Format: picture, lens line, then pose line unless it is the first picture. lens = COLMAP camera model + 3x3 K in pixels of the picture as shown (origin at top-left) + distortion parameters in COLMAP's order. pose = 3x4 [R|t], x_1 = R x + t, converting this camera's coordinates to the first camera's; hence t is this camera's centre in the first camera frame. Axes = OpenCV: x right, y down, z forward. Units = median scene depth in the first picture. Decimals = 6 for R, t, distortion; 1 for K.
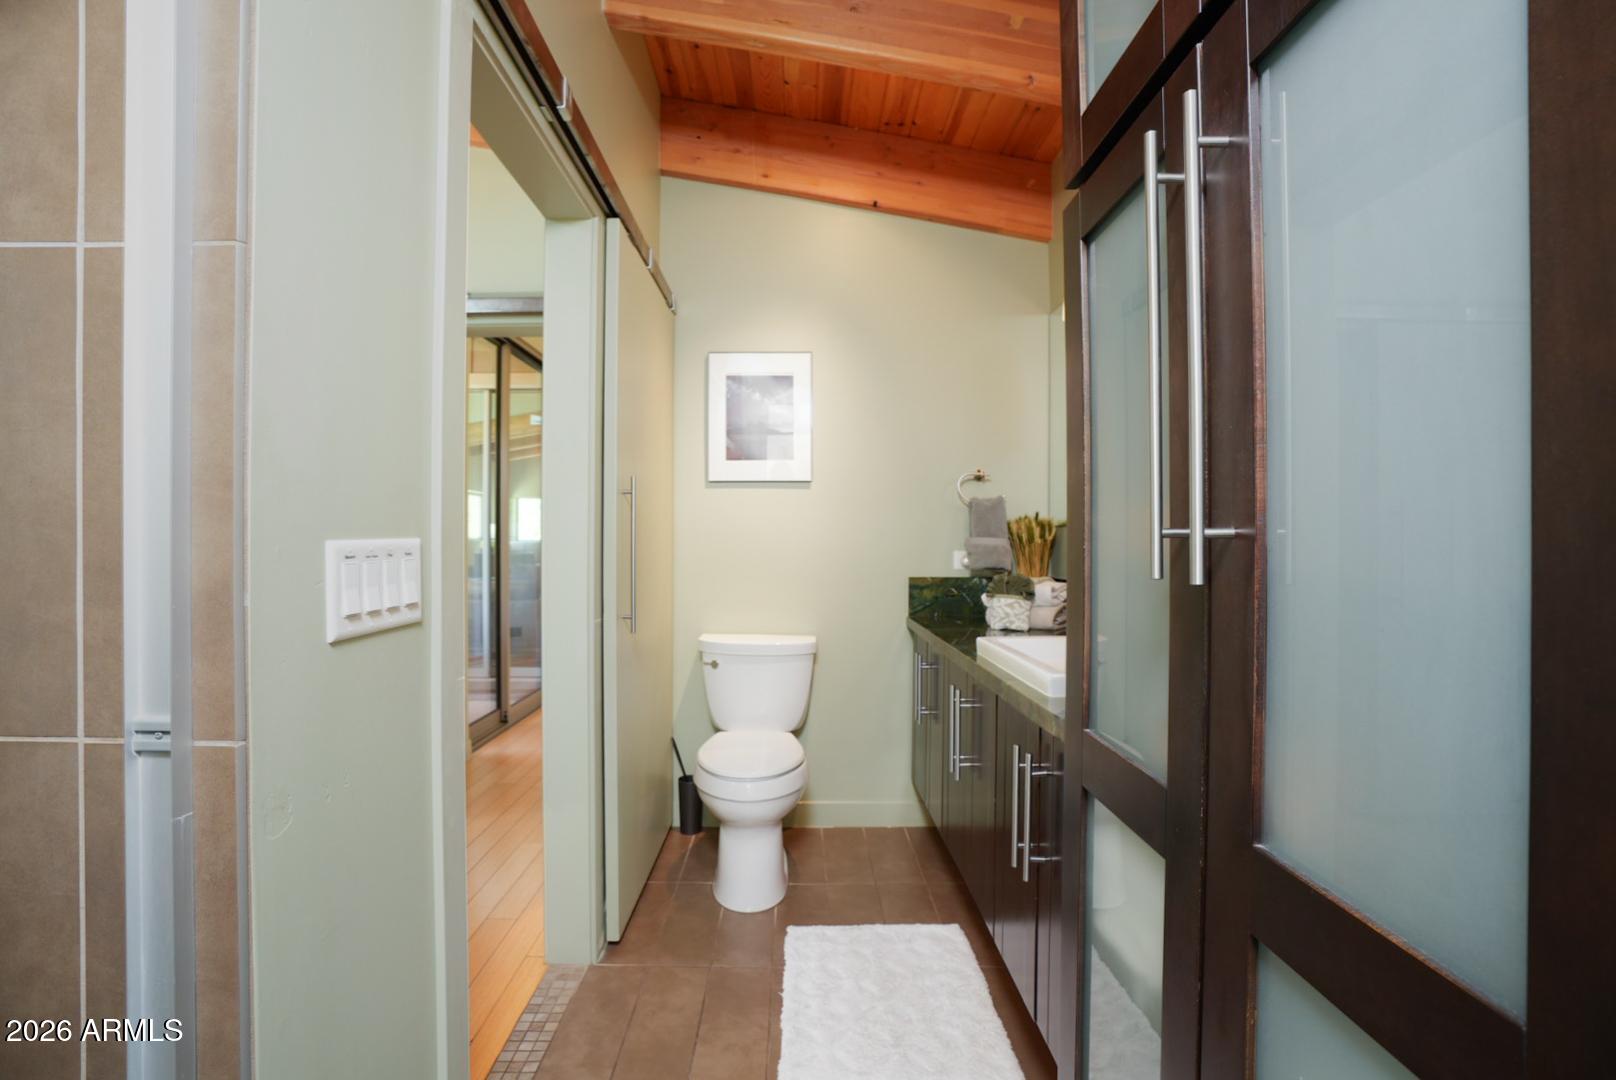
lens RADIAL K [[741.9, 0, 800.1], [0, 741.9, 538.5], [0, 0, 1]] dist [-0.069681, 0.026076]
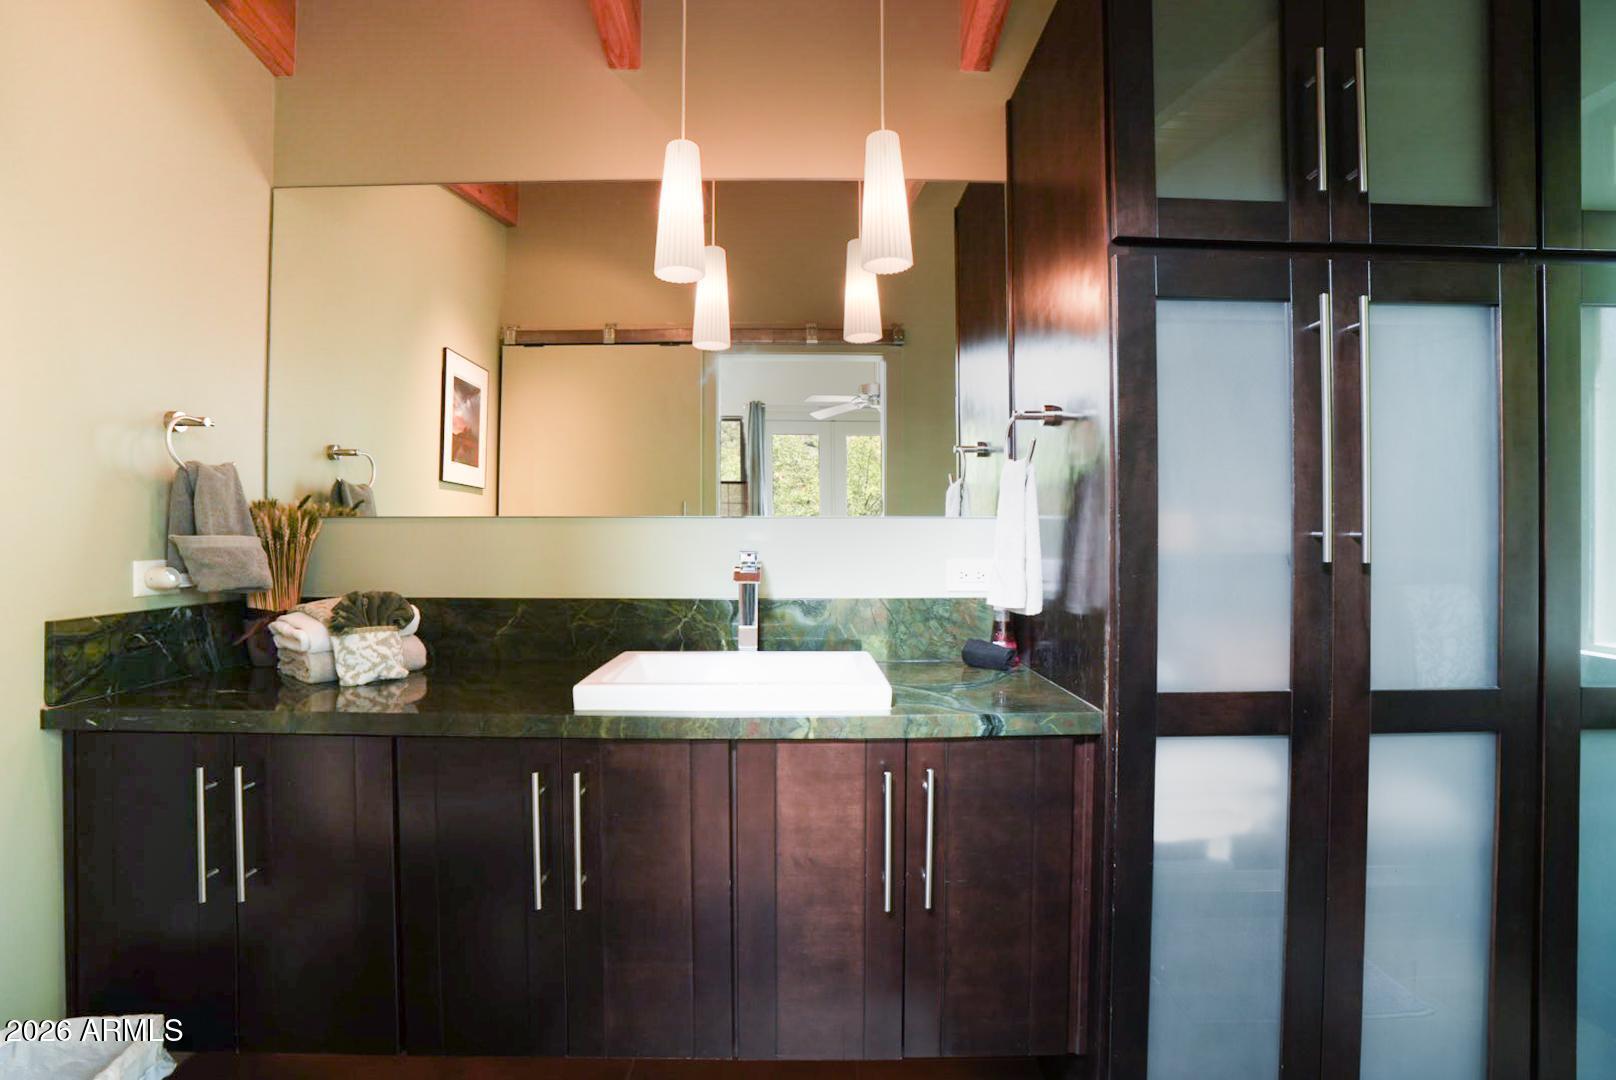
lens RADIAL K [[741.9, 0, 800.1], [0, 741.9, 538.5], [0, 0, 1]] dist [-0.069681, 0.026076]
pose [[-0.017829, 0.003090, 0.999836, -0.294457], [-0.002043, 0.999993, -0.003127, 0.002411], [-0.999839, -0.002099, -0.017823, 0.556700]]
